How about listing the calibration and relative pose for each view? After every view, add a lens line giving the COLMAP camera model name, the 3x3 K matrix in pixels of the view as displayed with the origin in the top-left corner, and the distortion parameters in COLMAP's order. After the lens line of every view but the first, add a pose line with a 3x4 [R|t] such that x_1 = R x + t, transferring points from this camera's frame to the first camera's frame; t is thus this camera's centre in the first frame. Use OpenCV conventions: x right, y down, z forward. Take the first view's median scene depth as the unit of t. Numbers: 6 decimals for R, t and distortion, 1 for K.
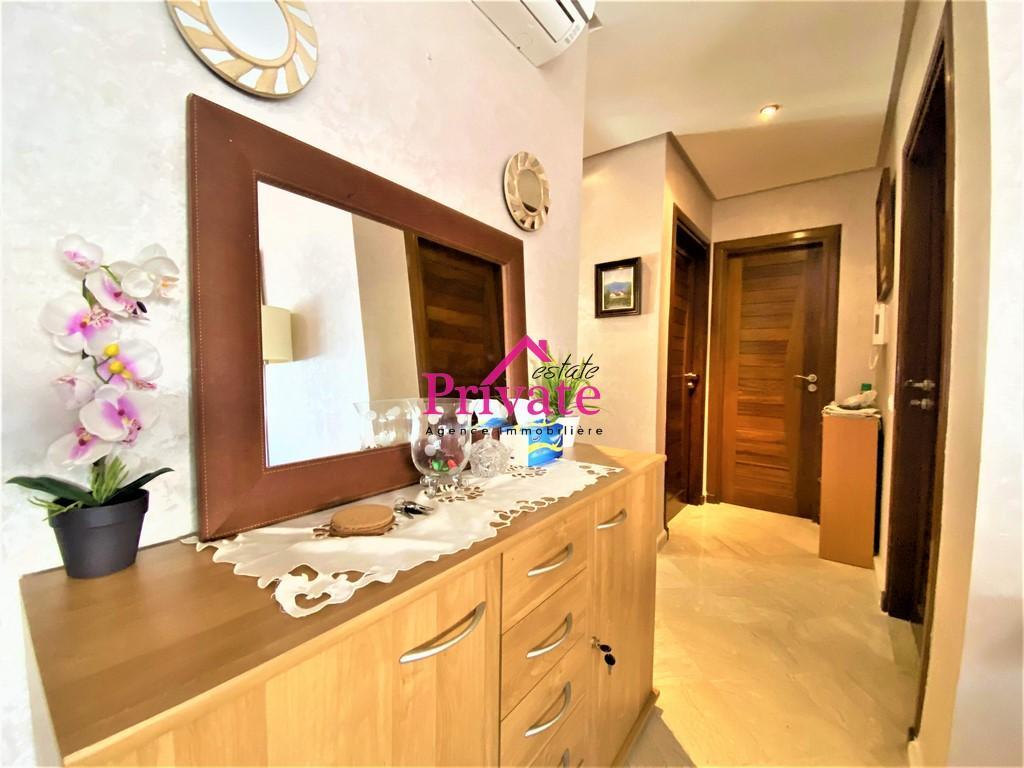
lens RADIAL K [[408.4, 0, 512.0], [0, 408.4, 384.0], [0, 0, 1]] dist [-0.014710, -0.009301]
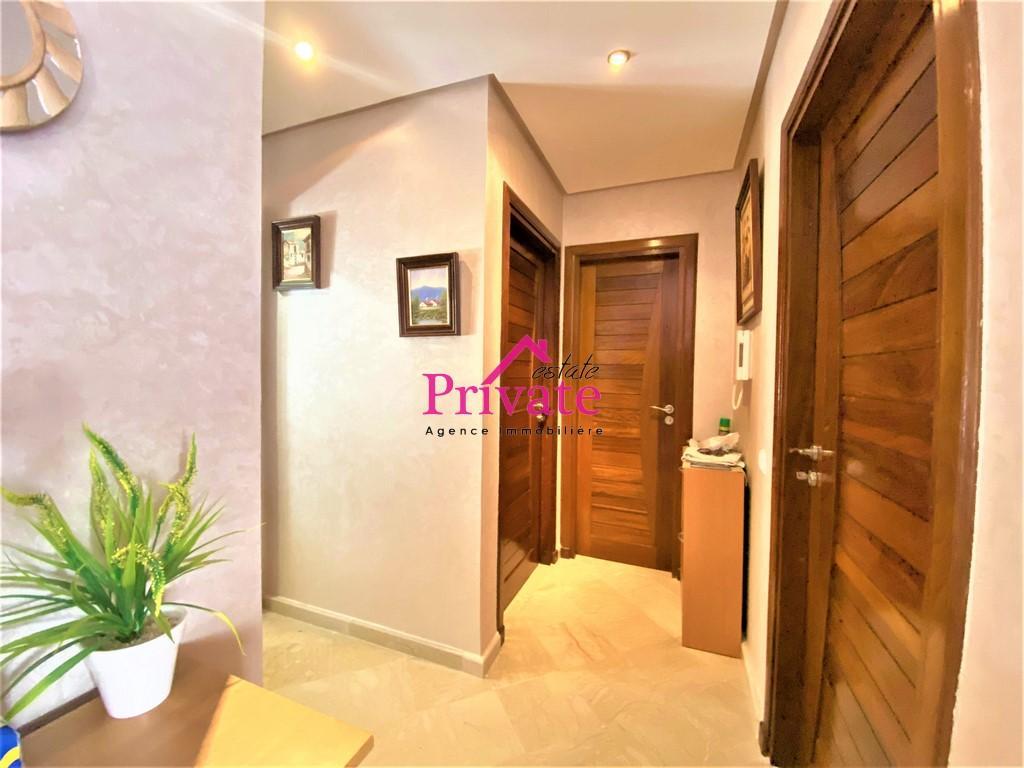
lens RADIAL K [[412.2, 0, 514.8], [0, 412.2, 385.4], [0, 0, 1]] dist [0.000679, -0.023683]
pose [[0.957444, -0.010870, 0.288415, 0.188357], [0.012171, 0.999922, -0.002718, -0.074595], [-0.288363, 0.006112, 0.957502, 0.272828]]
